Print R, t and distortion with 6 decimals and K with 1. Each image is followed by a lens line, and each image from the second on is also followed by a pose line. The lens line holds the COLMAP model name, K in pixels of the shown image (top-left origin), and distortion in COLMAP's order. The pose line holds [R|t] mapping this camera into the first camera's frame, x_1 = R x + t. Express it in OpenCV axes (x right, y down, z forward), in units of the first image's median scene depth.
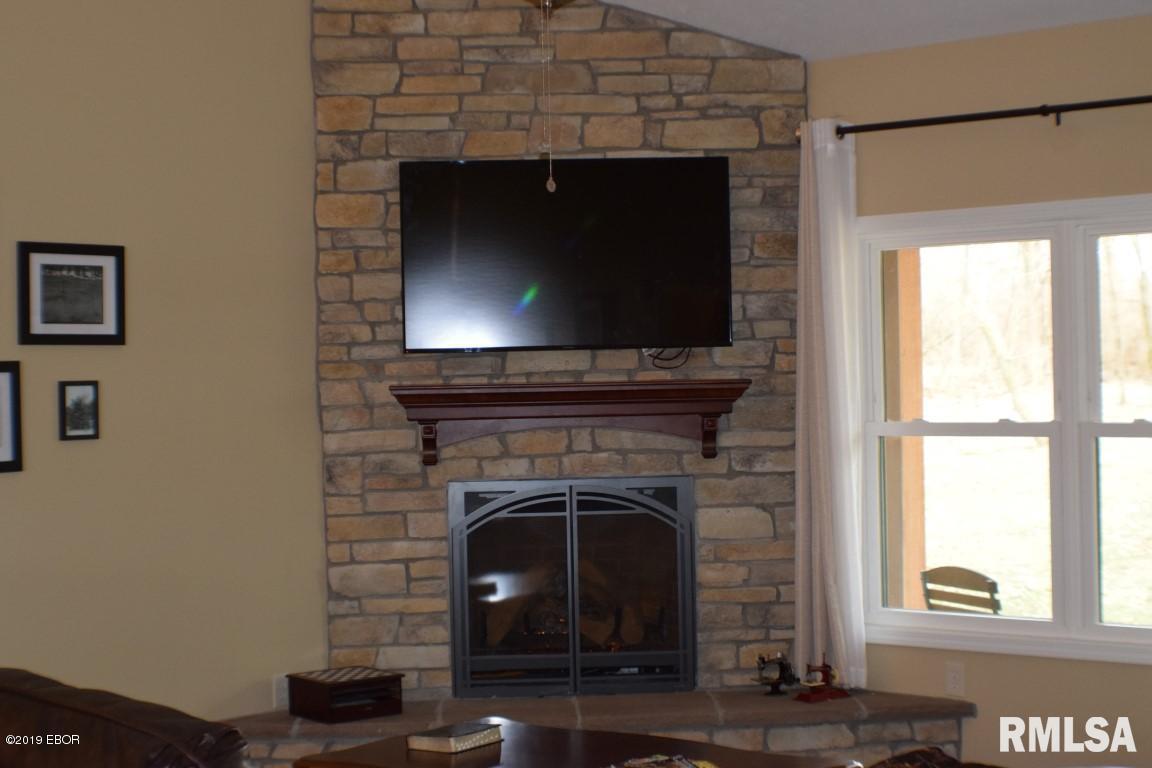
lens RADIAL K [[2045.8, 0, 576.0], [0, 2045.8, 384.0], [0, 0, 1]] dist [-0.087399, -0.071596]
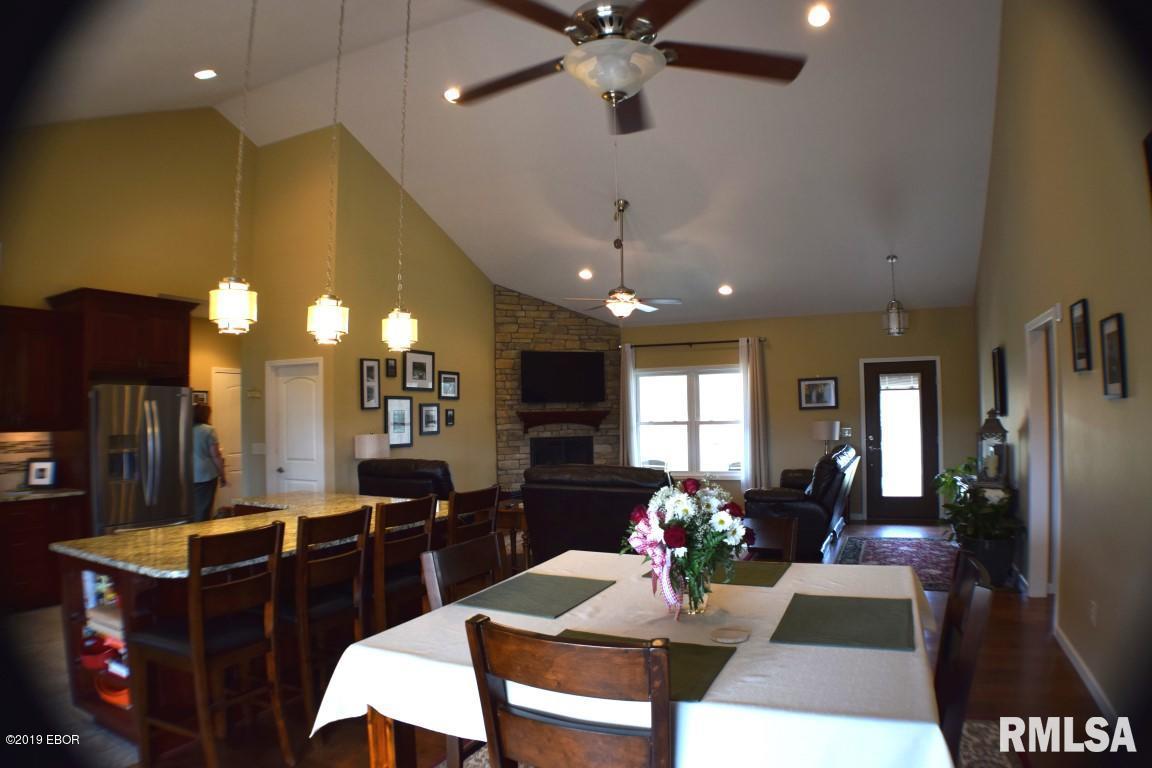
lens RADIAL K [[703.1, 0, 576.0], [0, 703.1, 384.0], [0, 0, 1]] dist [-0.203540, 0.052935]
pose [[0.958551, 0.016034, 0.284471, -0.345216], [-0.001080, 0.998613, -0.052645, 0.017327], [-0.284920, 0.050155, 0.957238, -0.239099]]
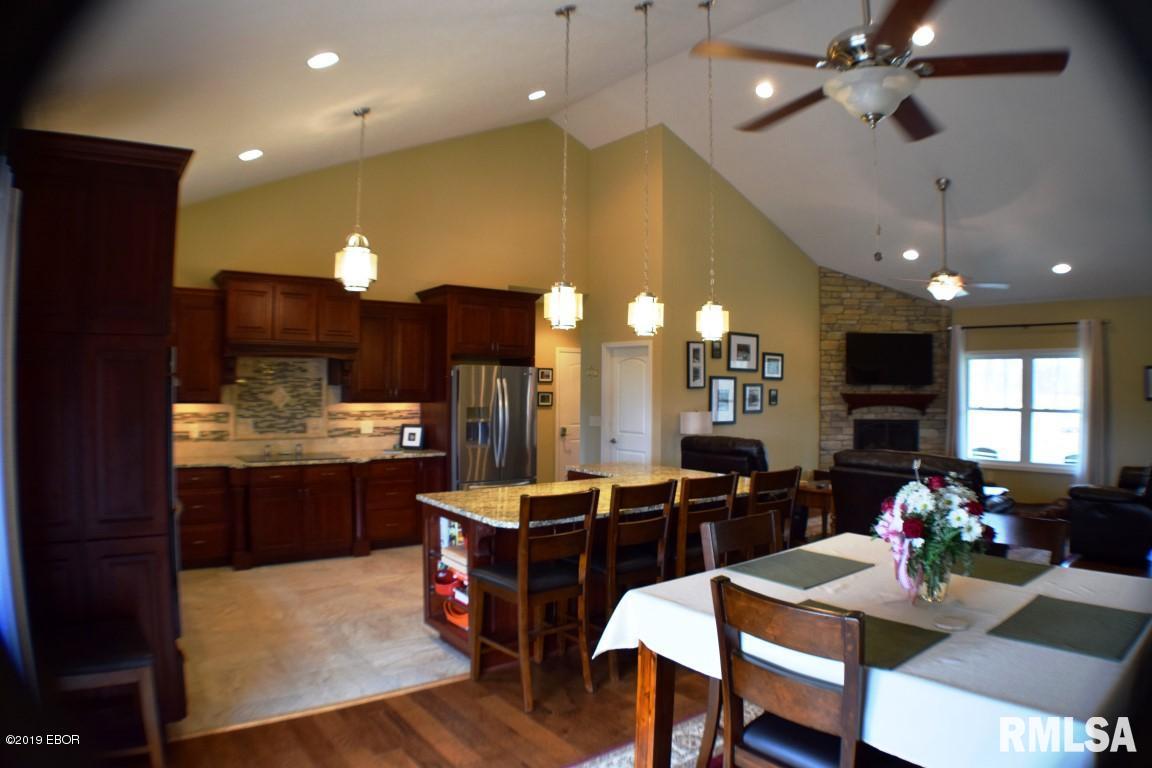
lens RADIAL K [[703.1, 0, 576.0], [0, 703.1, 384.0], [0, 0, 1]] dist [-0.203540, 0.052935]
pose [[0.980296, 0.030970, -0.195089, -0.316826], [-0.032492, 0.999461, -0.004604, 0.005956], [0.194842, 0.010852, 0.980775, -0.299791]]
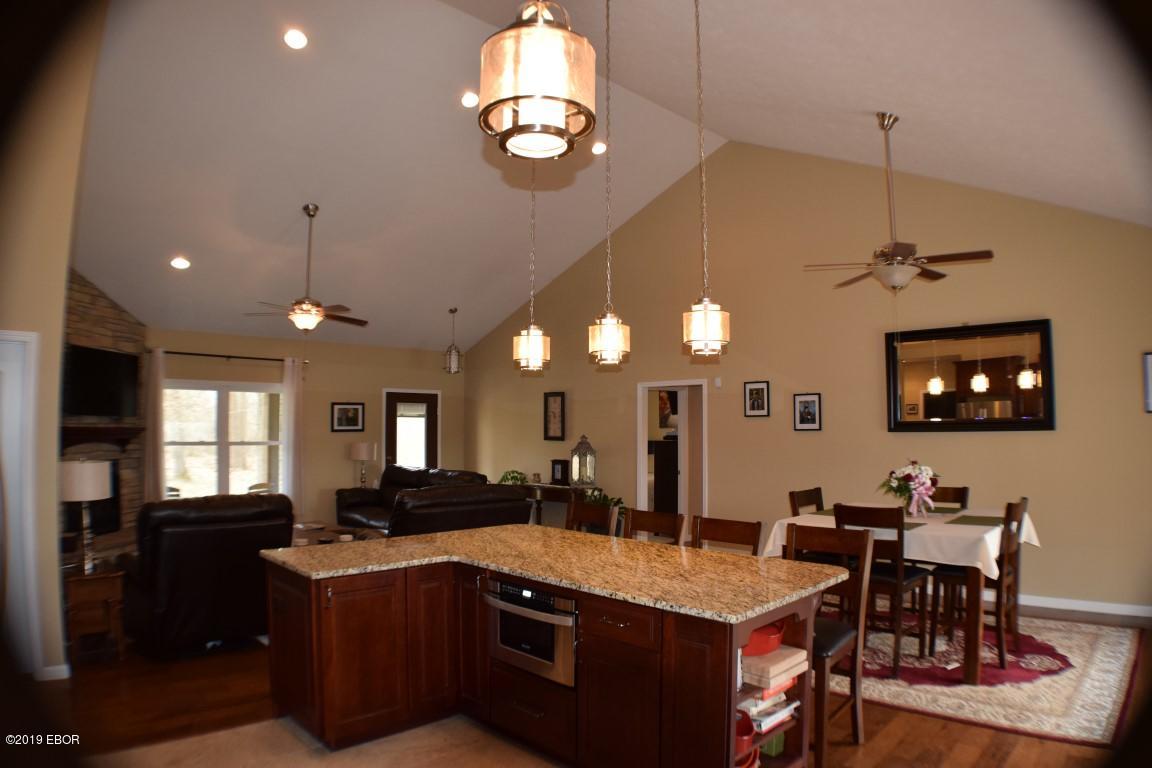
lens RADIAL K [[703.1, 0, 576.0], [0, 703.1, 384.0], [0, 0, 1]] dist [-0.203540, 0.052935]
pose [[0.062064, 0.077321, 0.995073, -0.849833], [0.003045, 0.996975, -0.077659, 0.010067], [-0.998068, 0.007850, 0.061641, 0.271953]]
